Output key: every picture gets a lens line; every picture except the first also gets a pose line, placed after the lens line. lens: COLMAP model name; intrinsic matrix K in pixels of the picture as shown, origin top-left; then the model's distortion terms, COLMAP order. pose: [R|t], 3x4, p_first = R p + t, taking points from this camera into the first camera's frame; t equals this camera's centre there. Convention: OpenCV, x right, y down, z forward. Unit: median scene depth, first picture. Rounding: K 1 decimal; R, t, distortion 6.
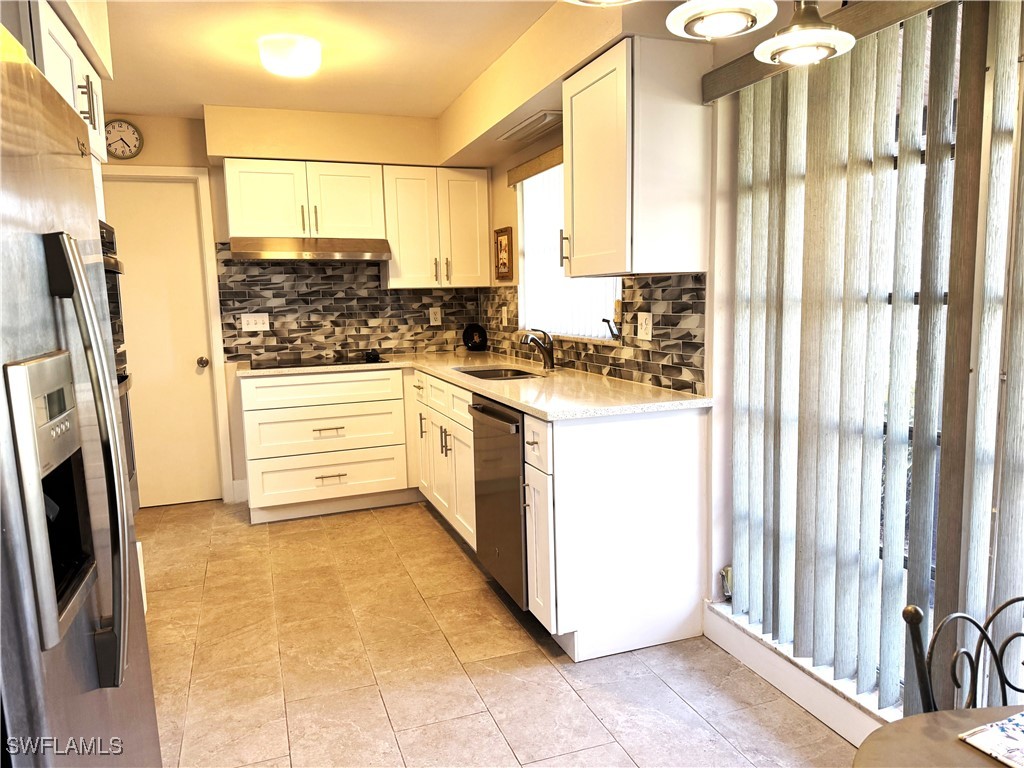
lens RADIAL K [[707.9, 0, 512.0], [0, 707.9, 384.0], [0, 0, 1]] dist [0.123412, -0.210003]
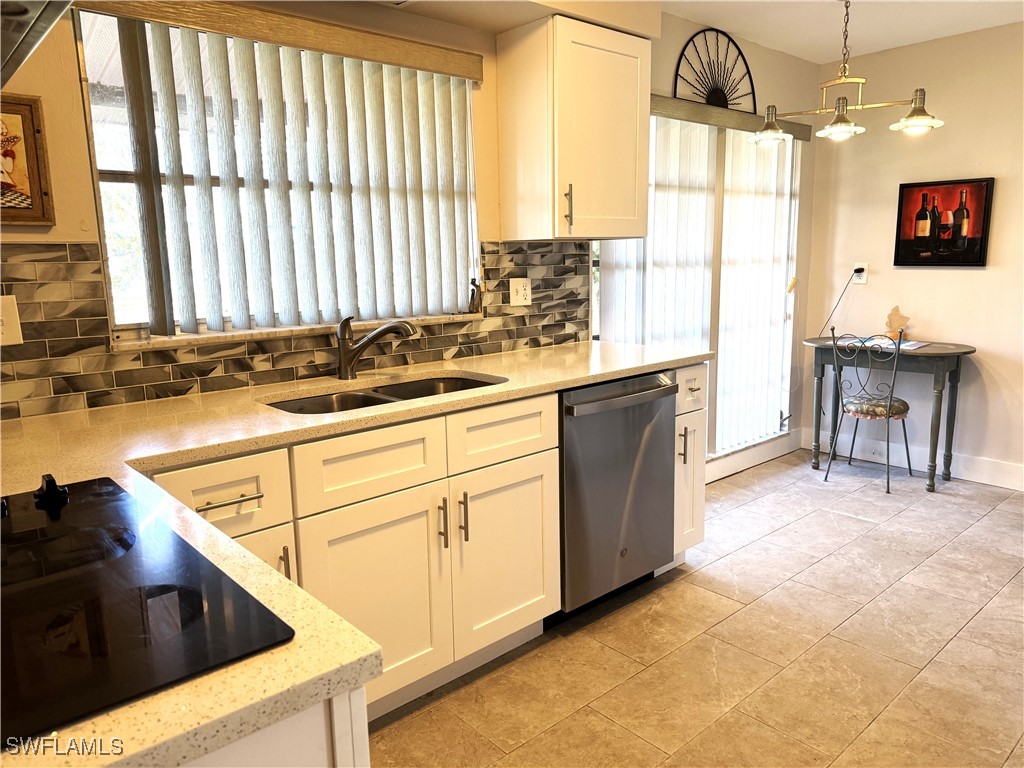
lens RADIAL K [[730.5, 0, 515.6], [0, 730.5, 378.4], [0, 0, 1]] dist [0.096576, -0.104007]
pose [[-0.373586, -0.121562, 0.919596, -0.499949], [0.143995, 0.971758, 0.186955, -0.101355], [-0.916351, 0.202261, -0.345531, 0.899141]]
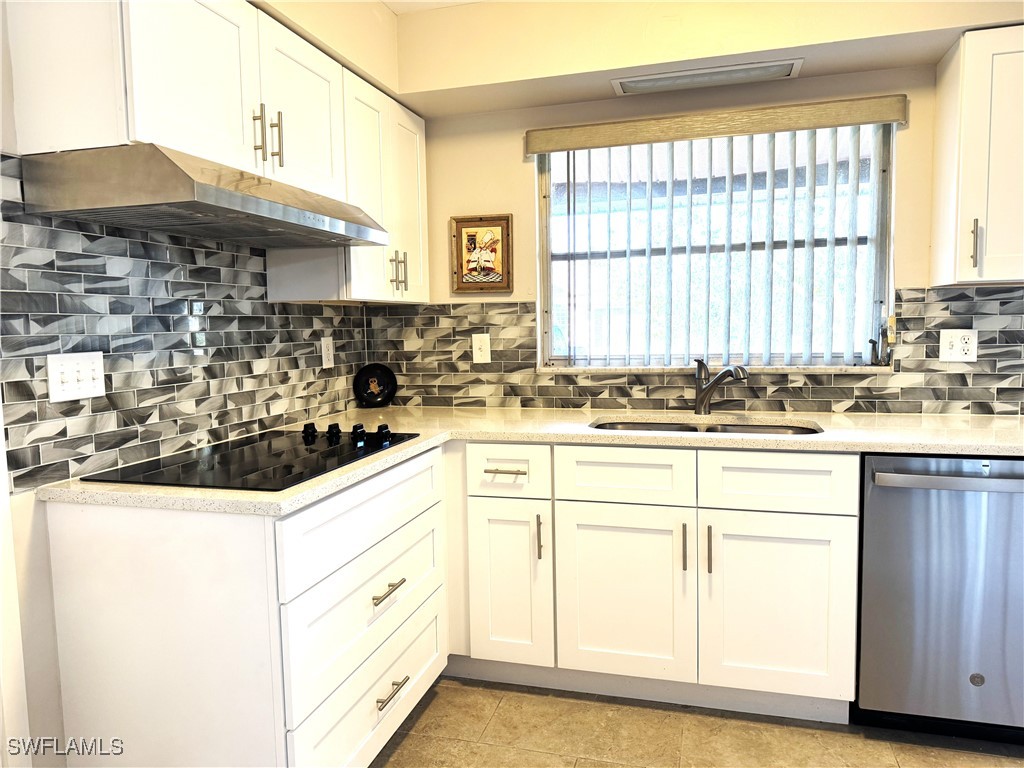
lens RADIAL K [[730.5, 0, 515.6], [0, 730.5, 378.4], [0, 0, 1]] dist [0.096576, -0.104007]
pose [[0.587827, -0.050373, 0.807417, -0.545742], [0.105498, 0.994310, -0.014773, -0.055038], [-0.802078, 0.093864, 0.589797, 0.585638]]
